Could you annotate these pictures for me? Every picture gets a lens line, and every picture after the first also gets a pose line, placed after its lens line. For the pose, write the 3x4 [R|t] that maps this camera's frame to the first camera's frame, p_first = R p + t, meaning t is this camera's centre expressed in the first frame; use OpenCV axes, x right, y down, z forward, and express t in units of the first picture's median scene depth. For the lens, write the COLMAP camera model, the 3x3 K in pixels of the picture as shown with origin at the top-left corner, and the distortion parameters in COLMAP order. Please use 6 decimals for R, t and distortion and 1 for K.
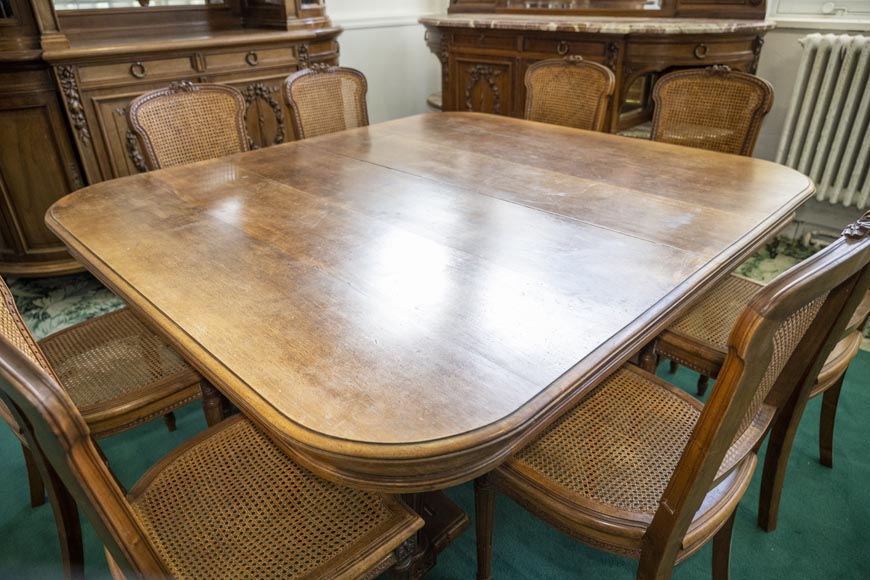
lens RADIAL K [[571.2, 0, 432.5], [0, 571.2, 285.1], [0, 0, 1]] dist [-0.006704, 0.000520]
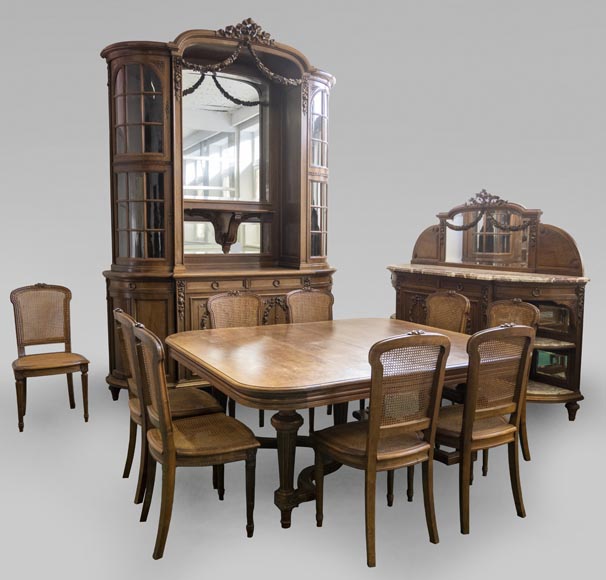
lens RADIAL K [[564.9, 0, 344.9], [0, 564.9, 300.6], [0, 0, 1]] dist [-0.035313, 0.000000]
pose [[0.973921, 0.056840, -0.219652, 0.291068], [-0.132113, 0.929129, -0.345347, 0.239709], [0.184455, 0.365360, 0.912408, -0.562021]]
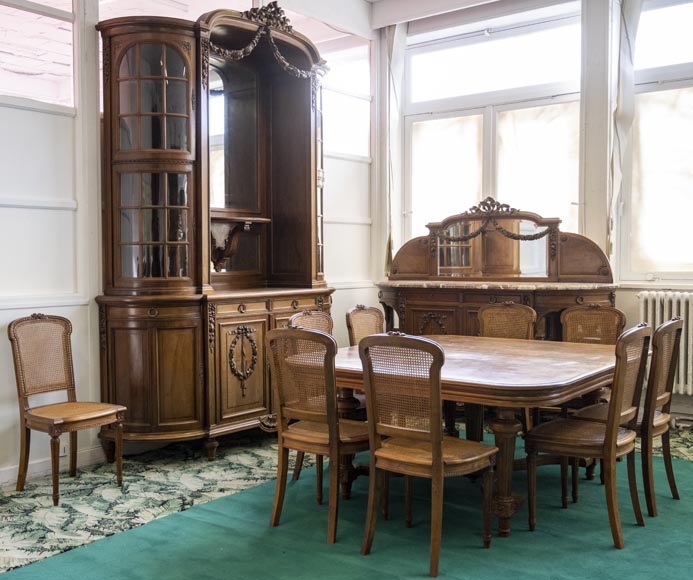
lens RADIAL K [[757.4, 0, 325.6], [0, 757.4, 288.7], [0, 0, 1]] dist [-0.004288, 0.000000]
pose [[0.992479, 0.007293, 0.122197, -0.513109], [0.046091, 0.902502, -0.428211, 0.451217], [-0.113406, 0.430623, 0.895379, -0.865639]]
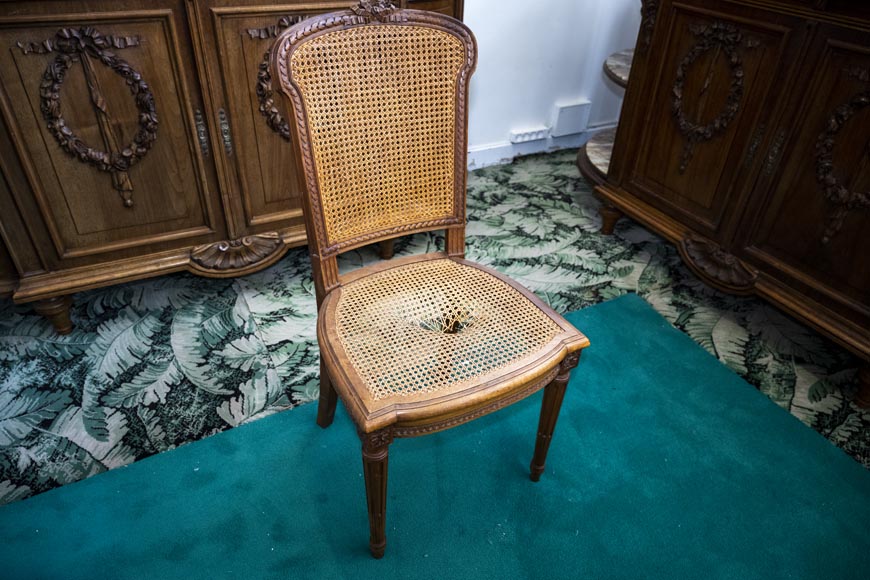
lens RADIAL K [[571.2, 0, 435.9], [0, 571.2, 289.4], [0, 0, 1]] dist [-0.006704, 0.000520]
pose [[0.956276, 0.216313, -0.196839, -0.013573], [-0.186931, 0.969671, 0.157464, -0.226947], [0.224930, -0.113784, 0.967708, 0.505946]]
